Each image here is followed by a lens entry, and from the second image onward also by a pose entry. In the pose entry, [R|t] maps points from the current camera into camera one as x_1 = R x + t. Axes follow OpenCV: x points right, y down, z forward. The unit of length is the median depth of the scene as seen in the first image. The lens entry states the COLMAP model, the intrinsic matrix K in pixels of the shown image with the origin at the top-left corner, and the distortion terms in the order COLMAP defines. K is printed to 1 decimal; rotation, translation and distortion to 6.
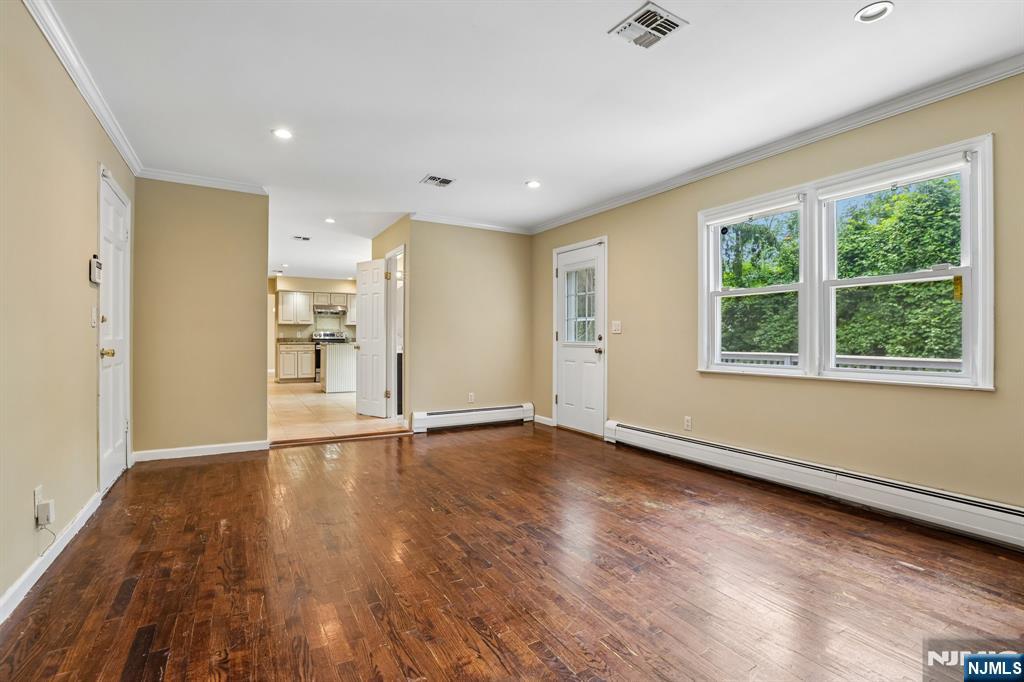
lens RADIAL K [[473.7, 0, 512.2], [0, 473.7, 336.9], [0, 0, 1]] dist [-0.063991, 0.025961]
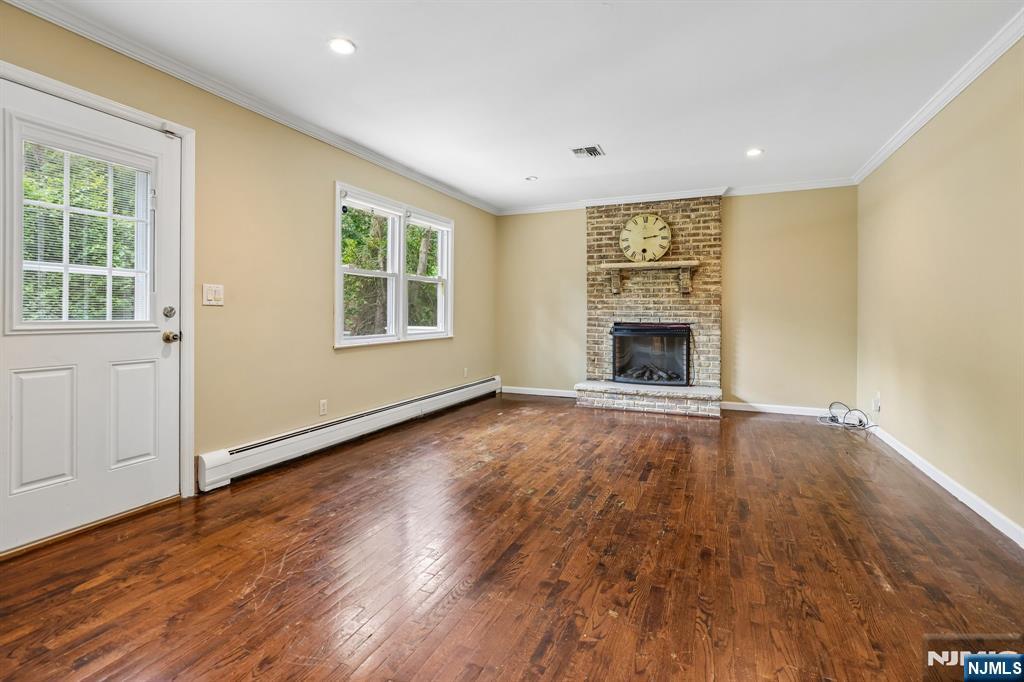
lens RADIAL K [[463.8, 0, 512.0], [0, 463.8, 321.8], [0, 0, 1]] dist [-0.048702, 0.022971]
pose [[-0.573759, -0.023252, 0.818694, -0.720419], [-0.011896, 0.999728, 0.020057, -0.004191], [-0.818938, 0.001769, -0.573879, 1.569799]]
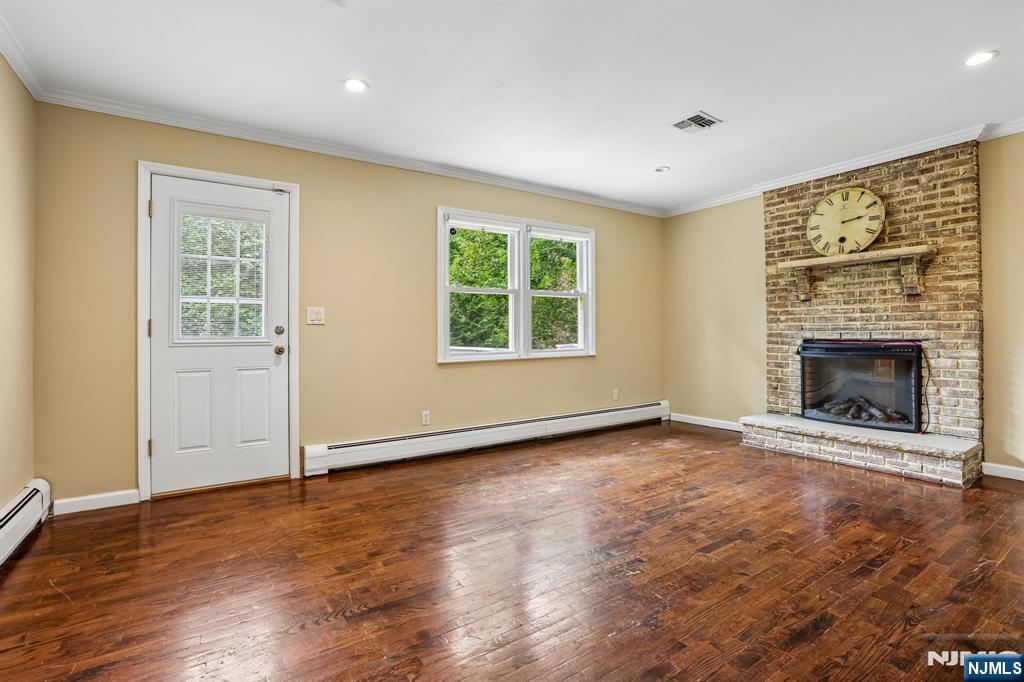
lens RADIAL K [[473.7, 0, 512.2], [0, 473.7, 336.9], [0, 0, 1]] dist [-0.063991, 0.025961]
pose [[-0.048858, -0.014394, 0.998702, -0.791099], [0.001872, 0.999893, 0.014503, 0.002519], [-0.998804, 0.002578, -0.048825, 1.126918]]
